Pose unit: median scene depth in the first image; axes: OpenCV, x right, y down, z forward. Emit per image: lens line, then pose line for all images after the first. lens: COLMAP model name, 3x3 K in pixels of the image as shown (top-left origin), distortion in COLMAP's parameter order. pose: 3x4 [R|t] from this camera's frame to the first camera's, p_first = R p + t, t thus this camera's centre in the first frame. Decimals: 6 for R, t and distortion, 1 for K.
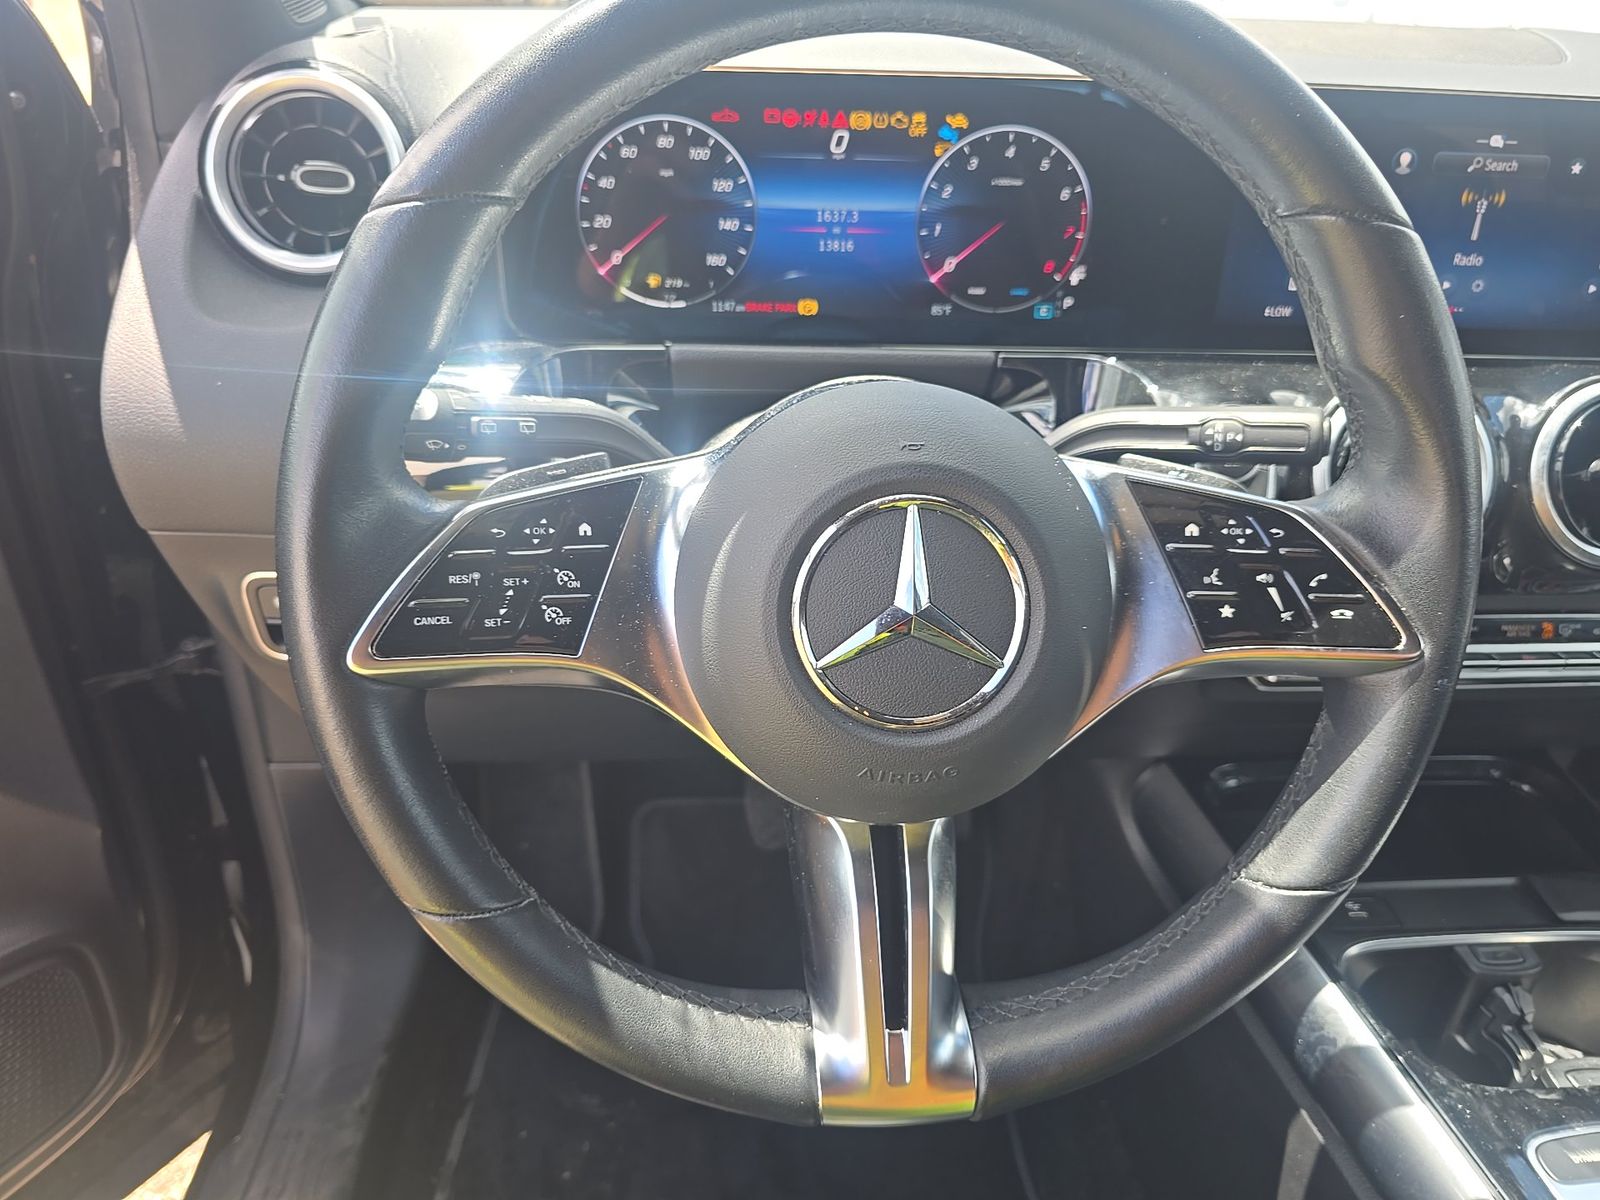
lens RADIAL K [[1141.7, 0, 800.0], [0, 1141.7, 600.0], [0, 0, 1]] dist [0.043773, -0.061267]
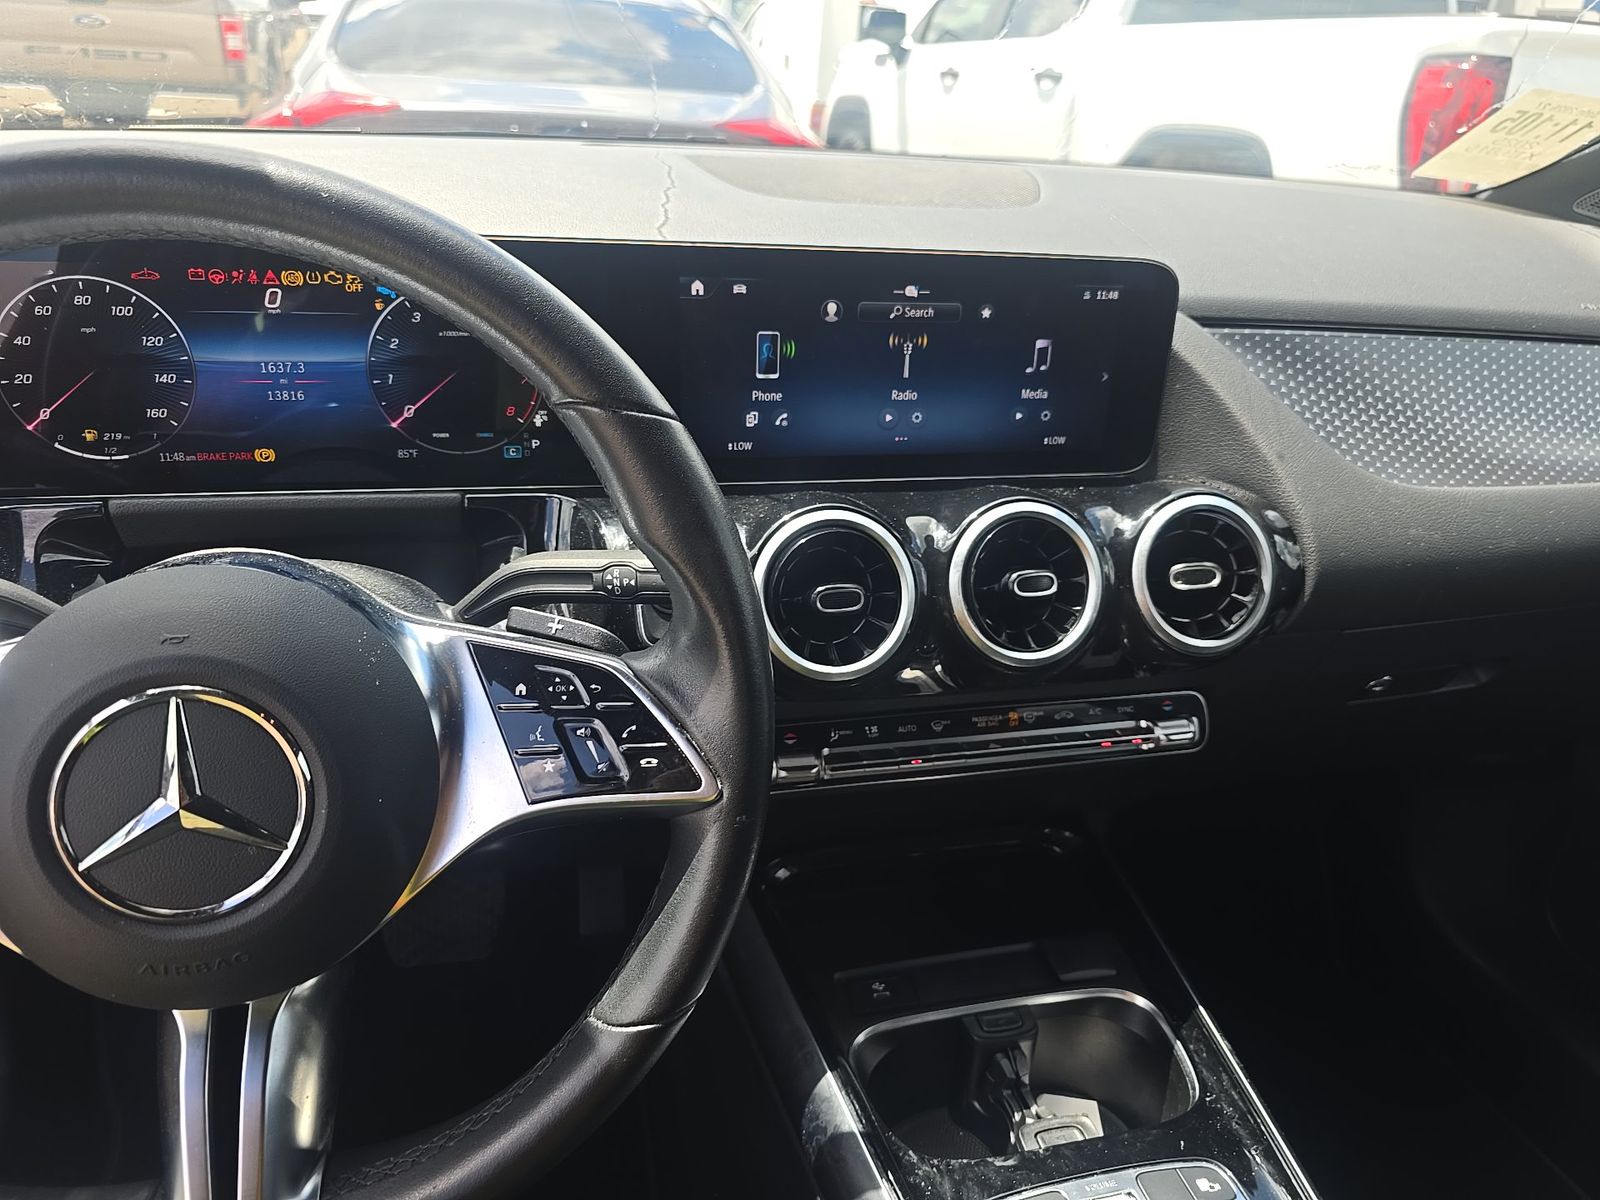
lens RADIAL K [[1141.7, 0, 800.0], [0, 1141.7, 600.0], [0, 0, 1]] dist [0.043773, -0.061267]
pose [[0.982556, -0.054184, 0.177897, 0.293933], [0.063930, 0.996726, -0.049510, -0.053145], [-0.174632, 0.060019, 0.982803, -0.061810]]
